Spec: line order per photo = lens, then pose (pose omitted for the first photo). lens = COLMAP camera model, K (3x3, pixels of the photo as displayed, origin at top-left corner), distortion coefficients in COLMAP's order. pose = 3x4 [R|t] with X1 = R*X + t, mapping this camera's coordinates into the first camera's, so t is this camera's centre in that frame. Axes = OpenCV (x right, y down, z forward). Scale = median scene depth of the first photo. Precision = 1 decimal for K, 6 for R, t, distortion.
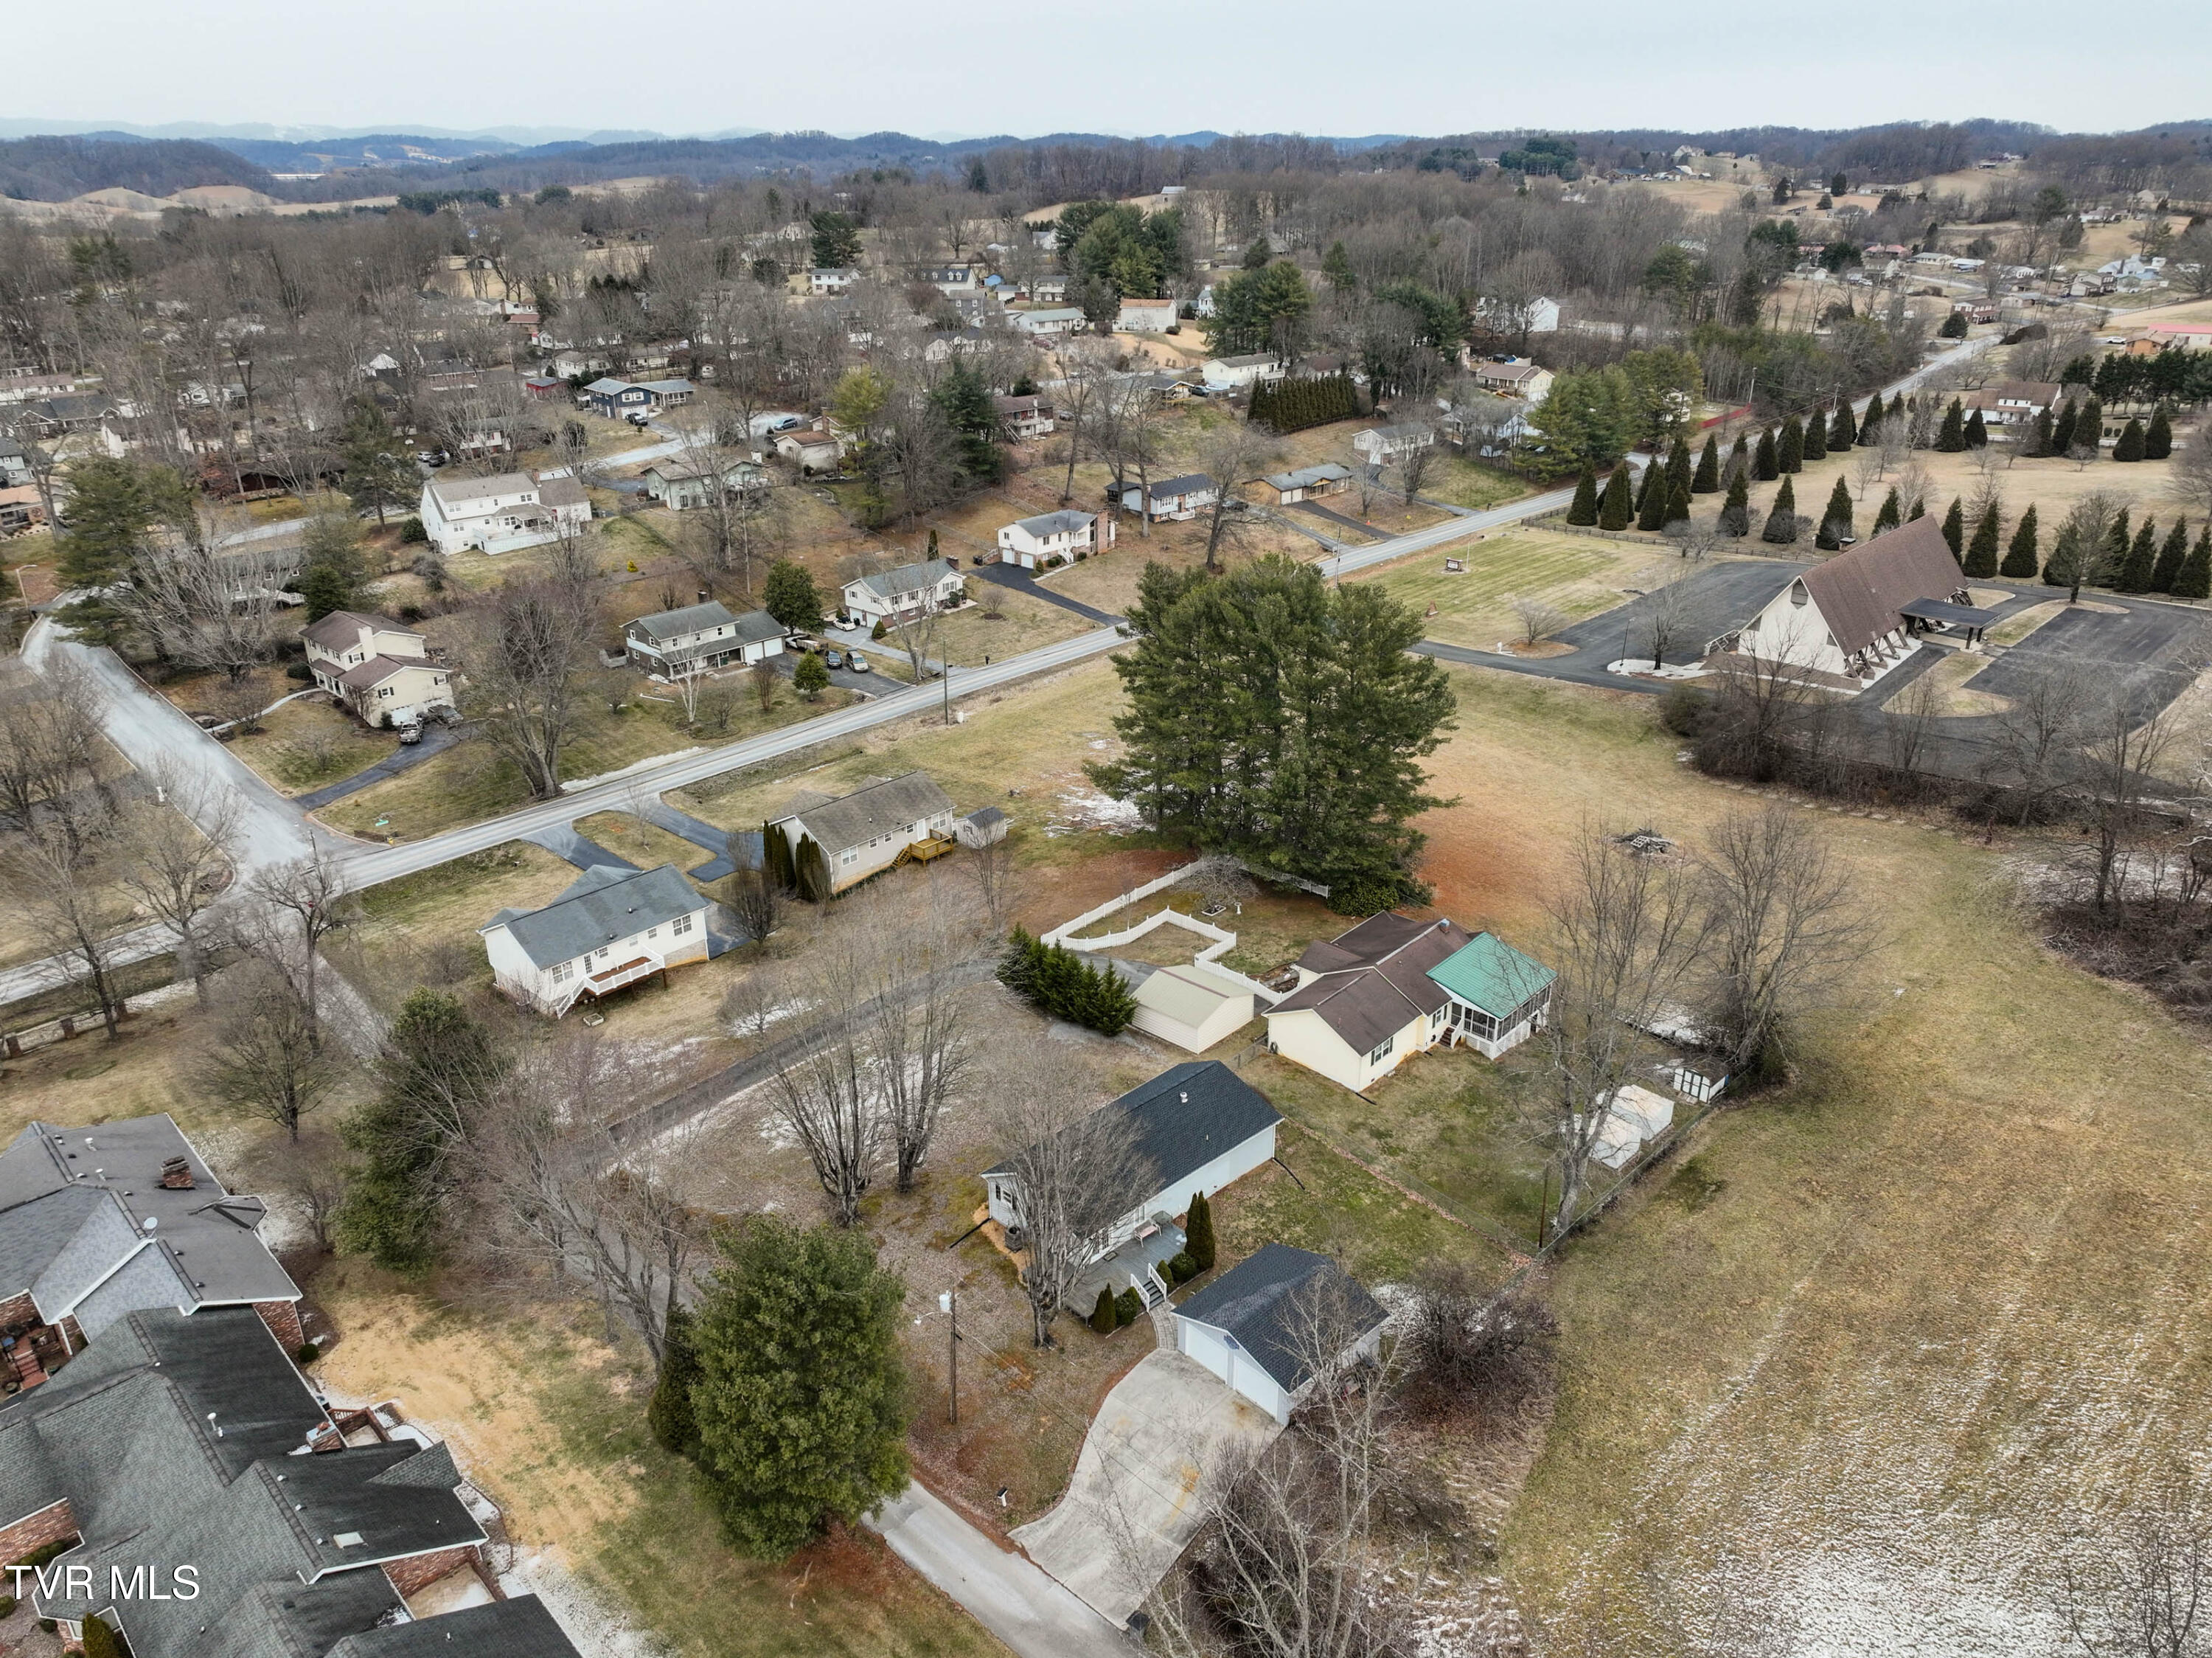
lens RADIAL K [[1551.2, 0, 1115.7], [0, 1551.2, 832.3], [0, 0, 1]] dist [0.001519, 0.015489]
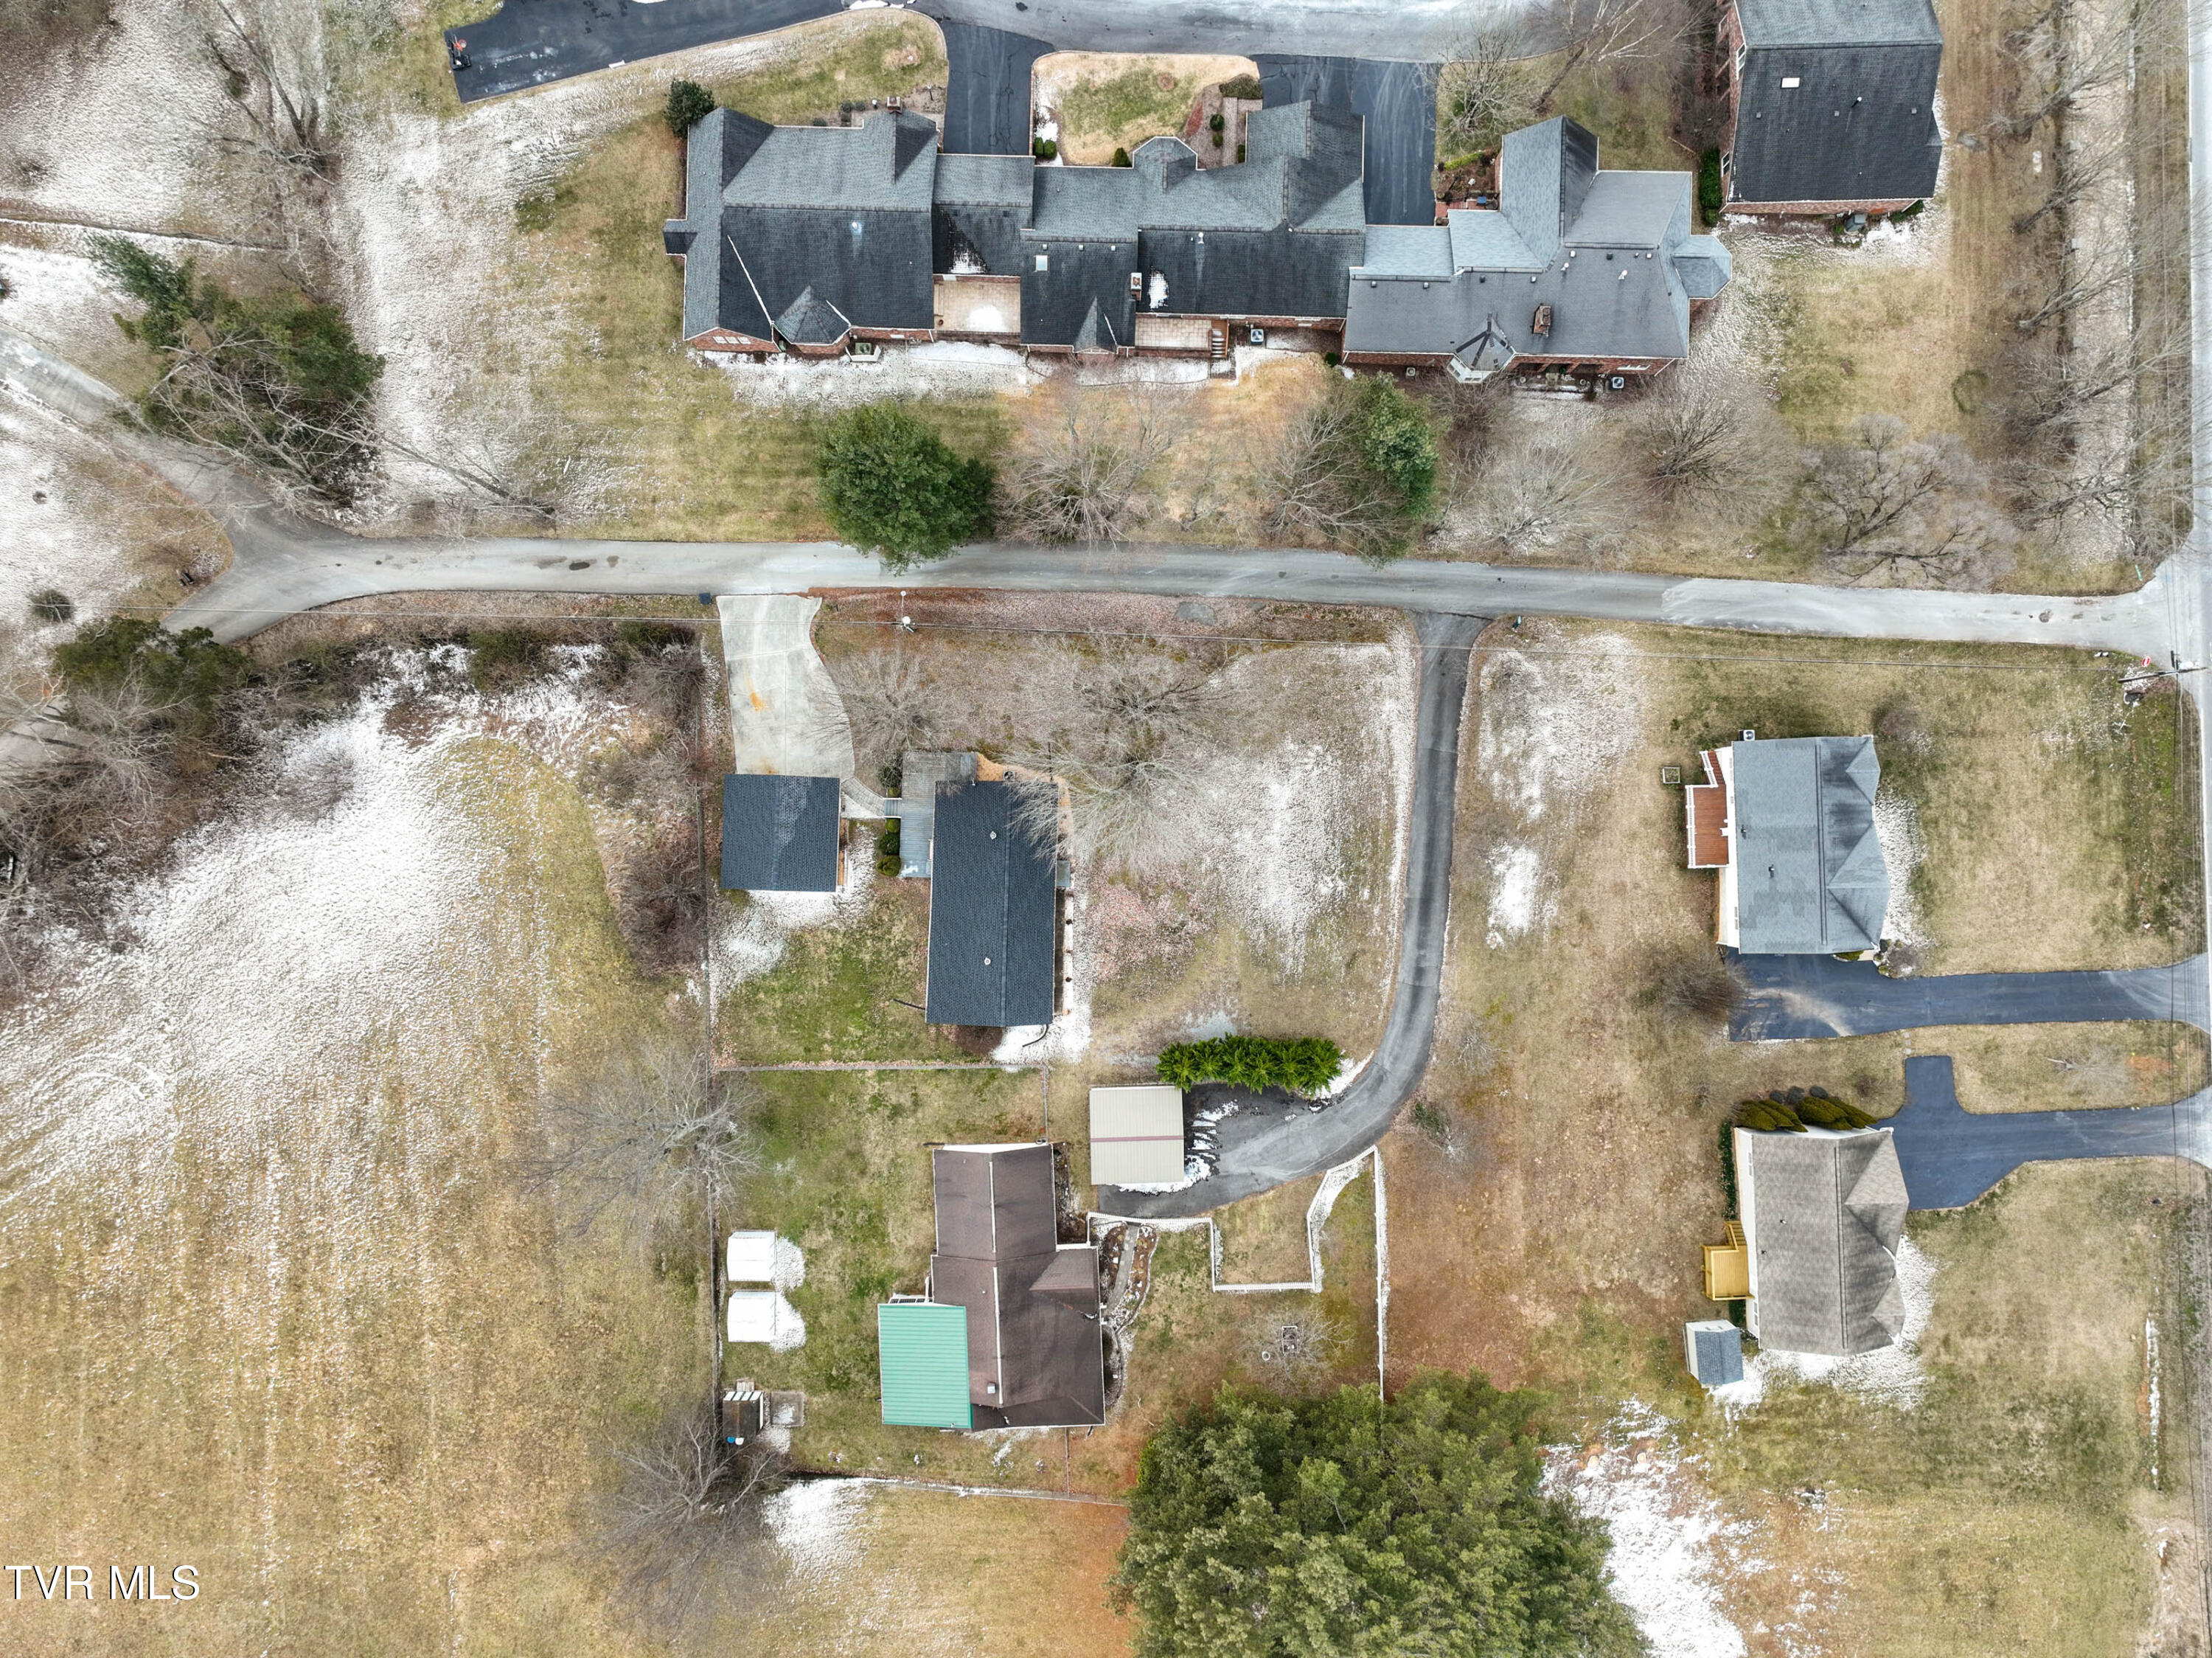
lens RADIAL K [[1551.2, 0, 1104.3], [0, 1551.2, 835.5], [0, 0, 1]] dist [0.001519, 0.015489]
pose [[-0.714277, 0.699854, -0.003463, -0.042144], [-0.282627, -0.283918, 0.916249, -0.473064], [0.640258, 0.655435, 0.400593, 0.297736]]
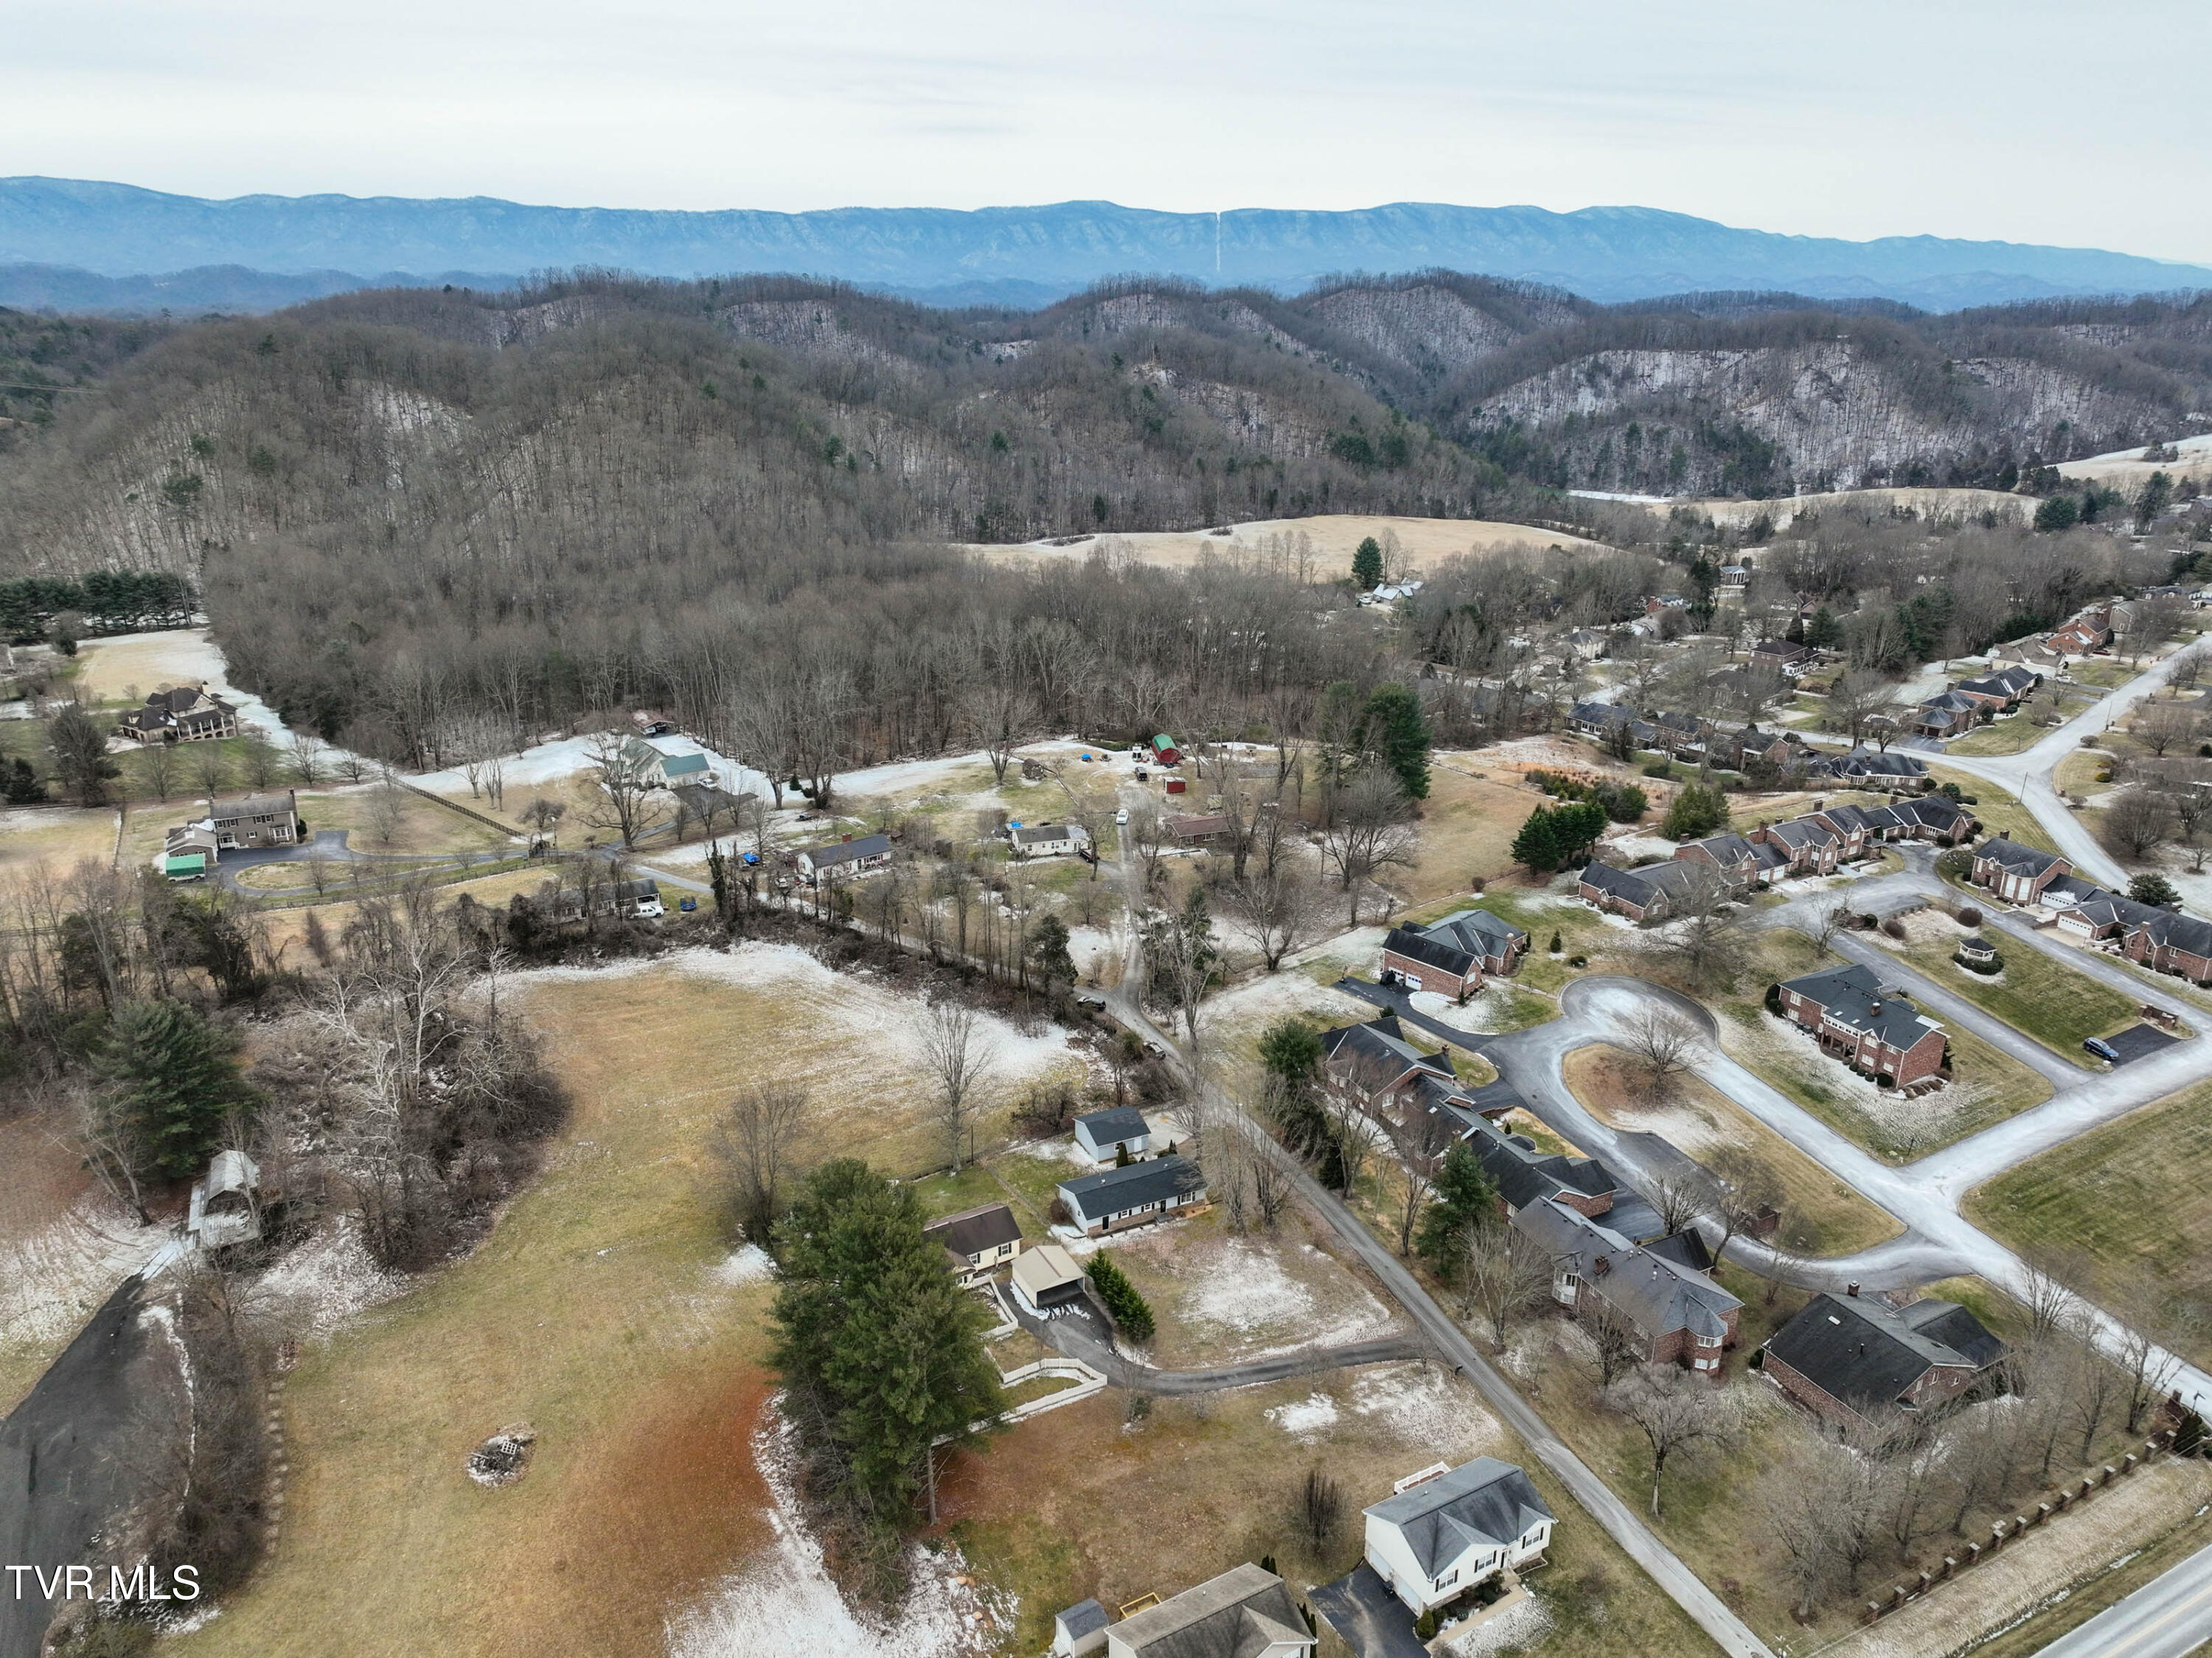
lens RADIAL K [[1551.2, 0, 1109.5], [0, 1551.2, 838.6], [0, 0, 1]] dist [0.001519, 0.015489]
pose [[-0.950029, -0.108828, 0.292577, -0.279543], [0.123676, 0.729343, 0.672876, -0.835471], [-0.286617, 0.675437, -0.679438, 1.138380]]
